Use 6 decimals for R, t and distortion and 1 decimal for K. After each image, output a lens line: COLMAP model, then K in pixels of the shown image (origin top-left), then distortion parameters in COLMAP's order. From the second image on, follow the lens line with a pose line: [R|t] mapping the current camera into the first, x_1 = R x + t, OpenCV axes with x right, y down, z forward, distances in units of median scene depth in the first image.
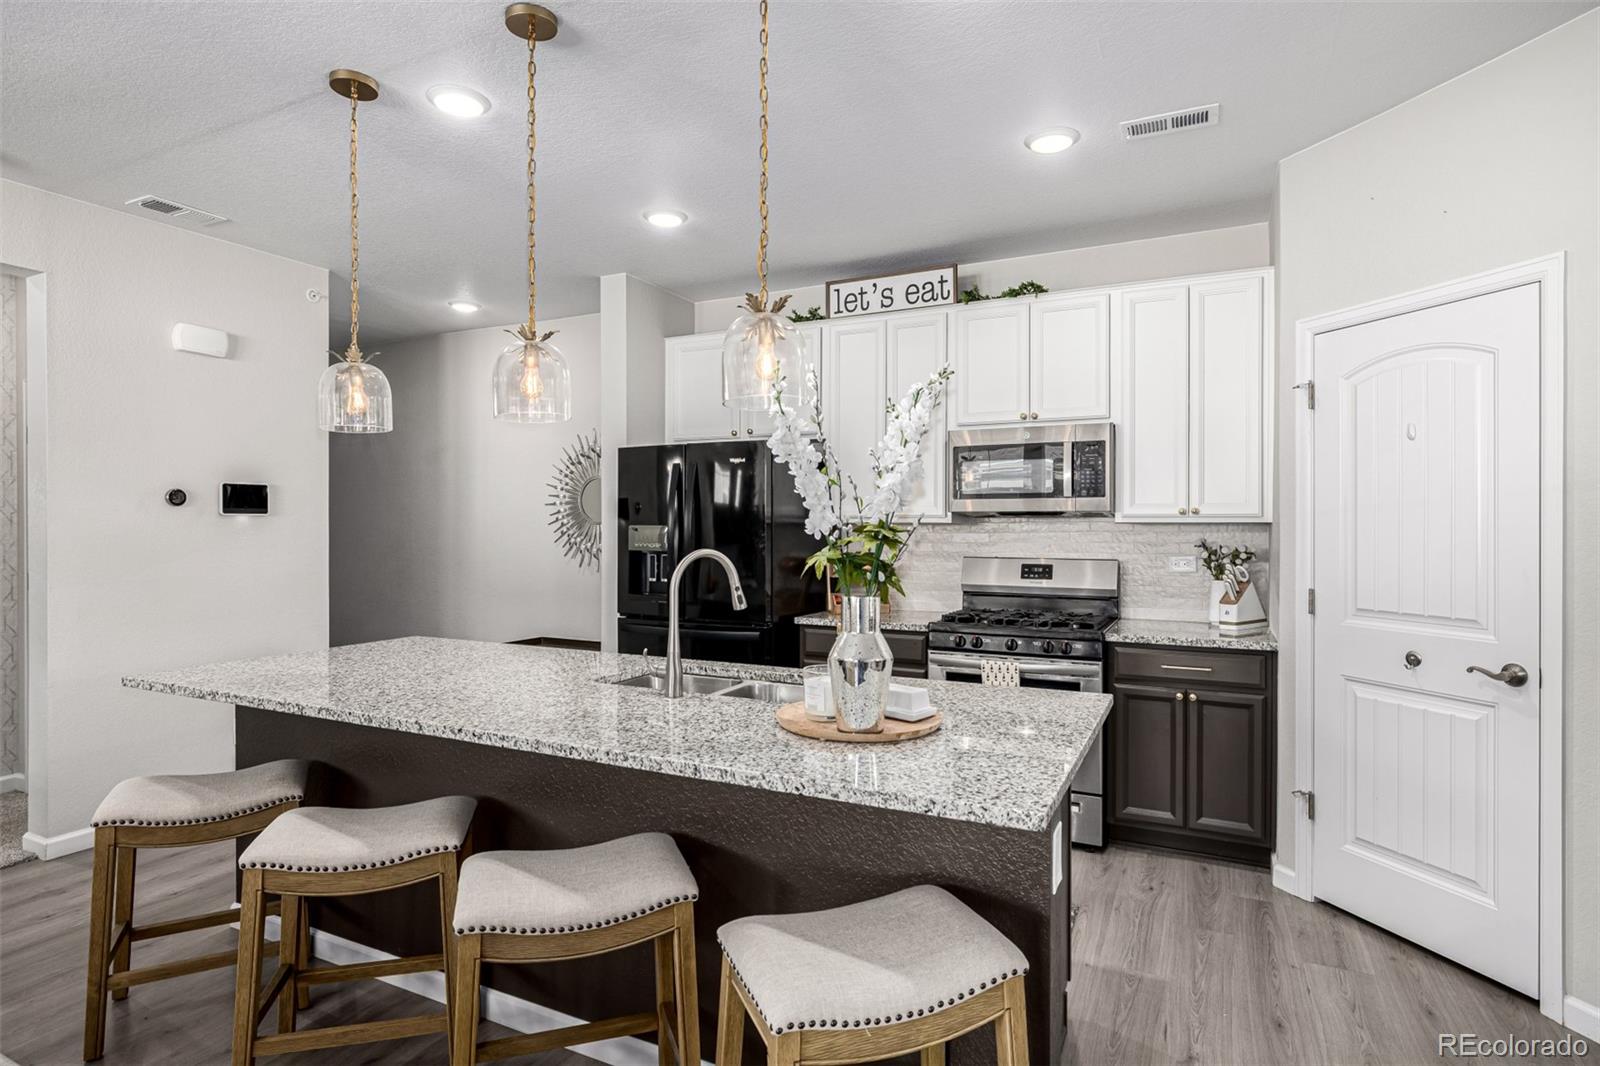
lens RADIAL K [[842.3, 0, 800.4], [0, 842.3, 524.5], [0, 0, 1]] dist [-0.006297, 0.003980]
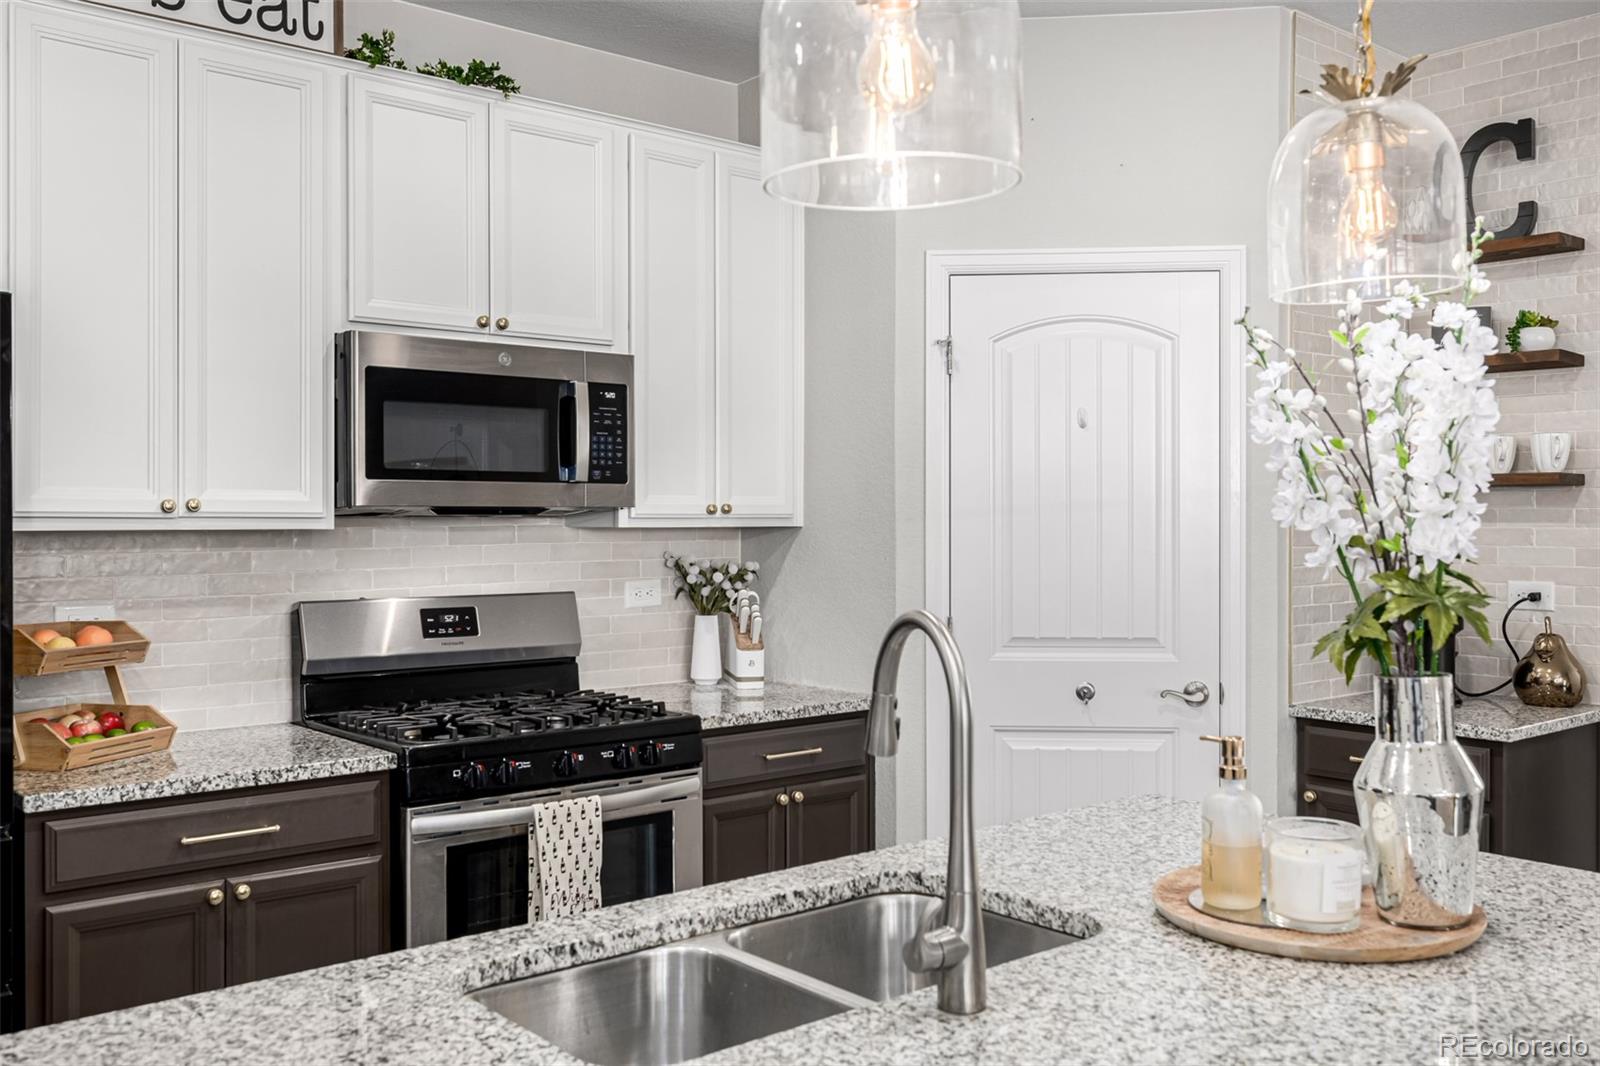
lens RADIAL K [[1392.9, 0, 801.5], [0, 1392.9, 527.0], [0, 0, 1]] dist [-0.008519, 0.019781]
pose [[0.400449, -0.006081, 0.916299, -0.461449], [0.000998, 0.999980, 0.006200, -0.008561], [-0.916319, -0.001568, 0.400447, 0.507585]]
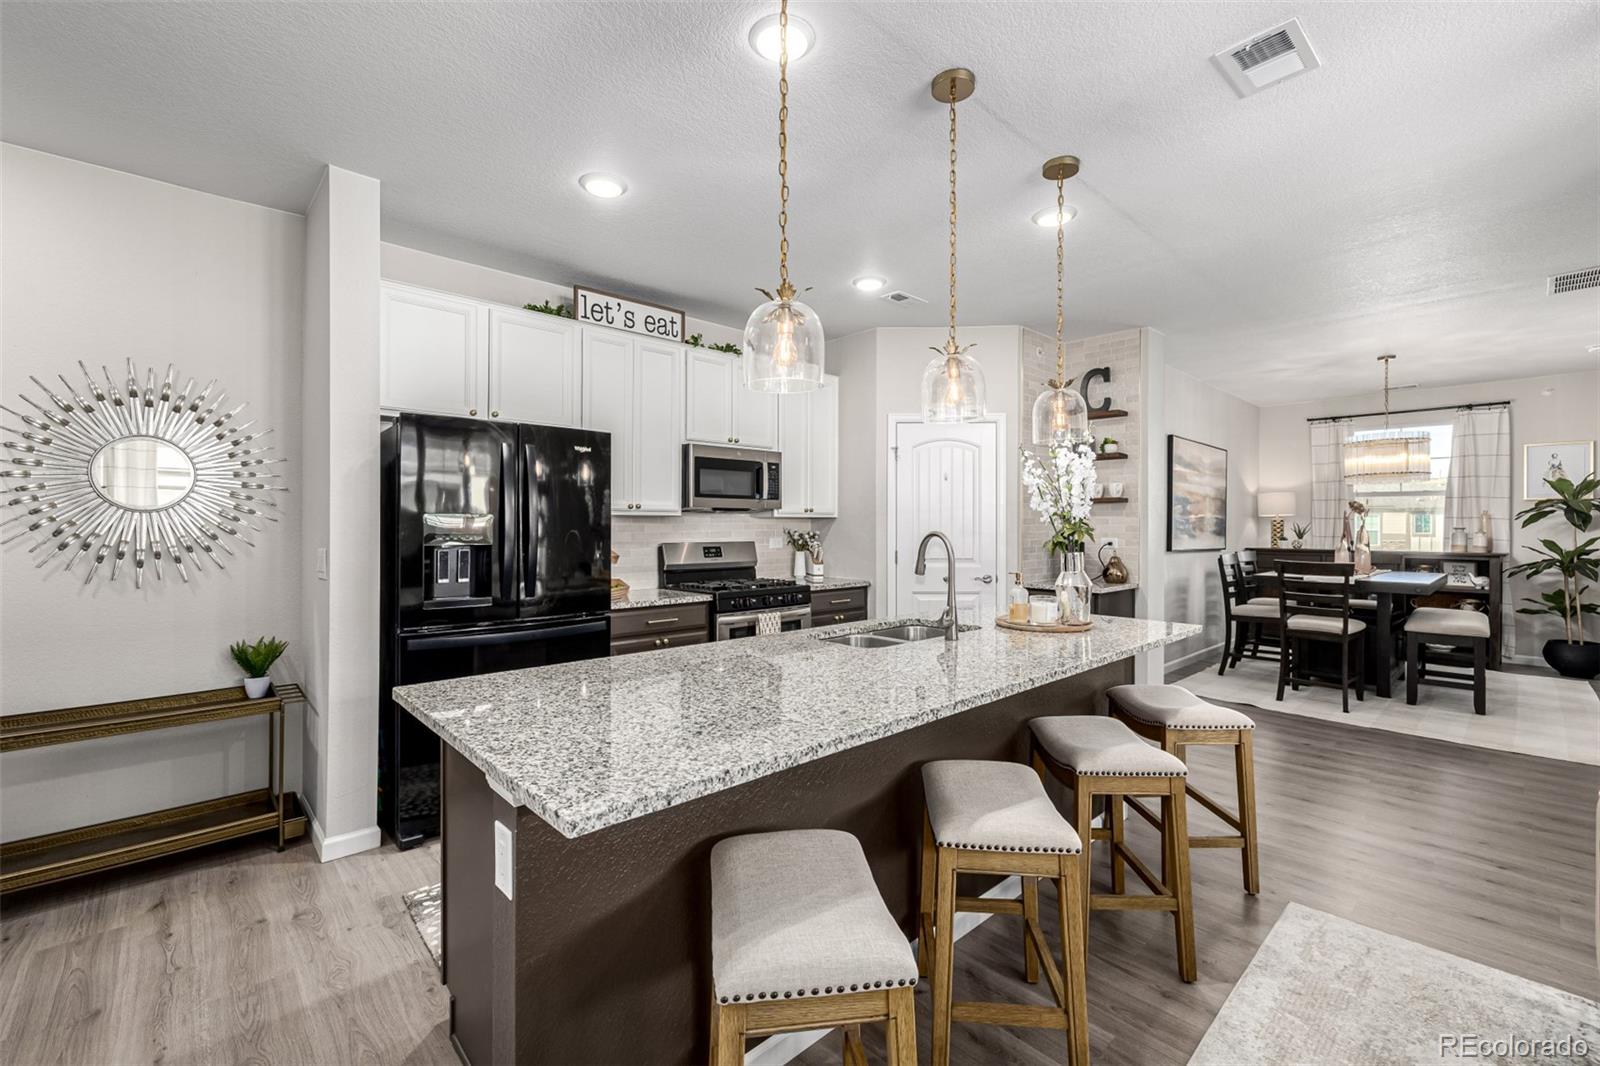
lens RADIAL K [[672.8, 0, 800.8], [0, 672.8, 525.6], [0, 0, 1]] dist [-0.001502, 0.001225]
pose [[0.355182, -0.001164, 0.934797, -0.775752], [-0.001237, 0.999998, 0.001715, 0.012051], [-0.934797, -0.001765, 0.355179, 0.522884]]
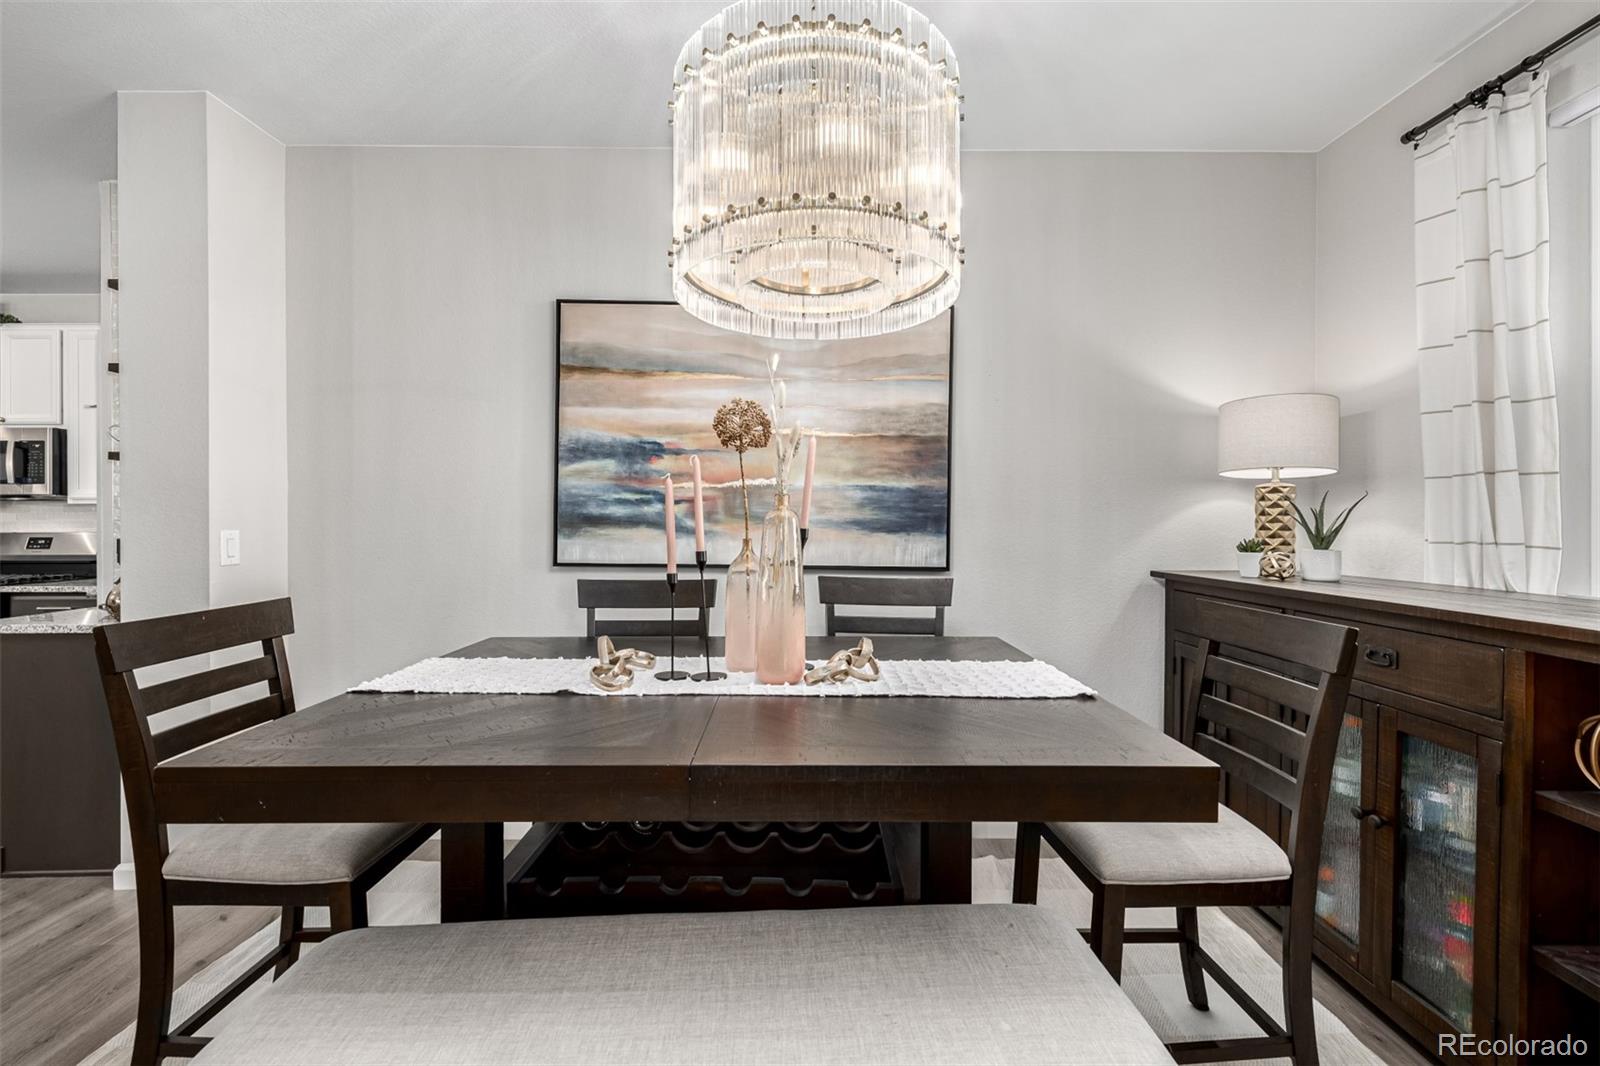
lens RADIAL K [[672.8, 0, 788.0], [0, 672.8, 520.0], [0, 0, 1]] dist [-0.001502, 0.001225]
pose [[0.887854, -0.000677, 0.460124, 0.899307], [0.001762, 0.999997, -0.001929, 0.028037], [-0.460121, 0.002523, 0.887853, -0.455626]]
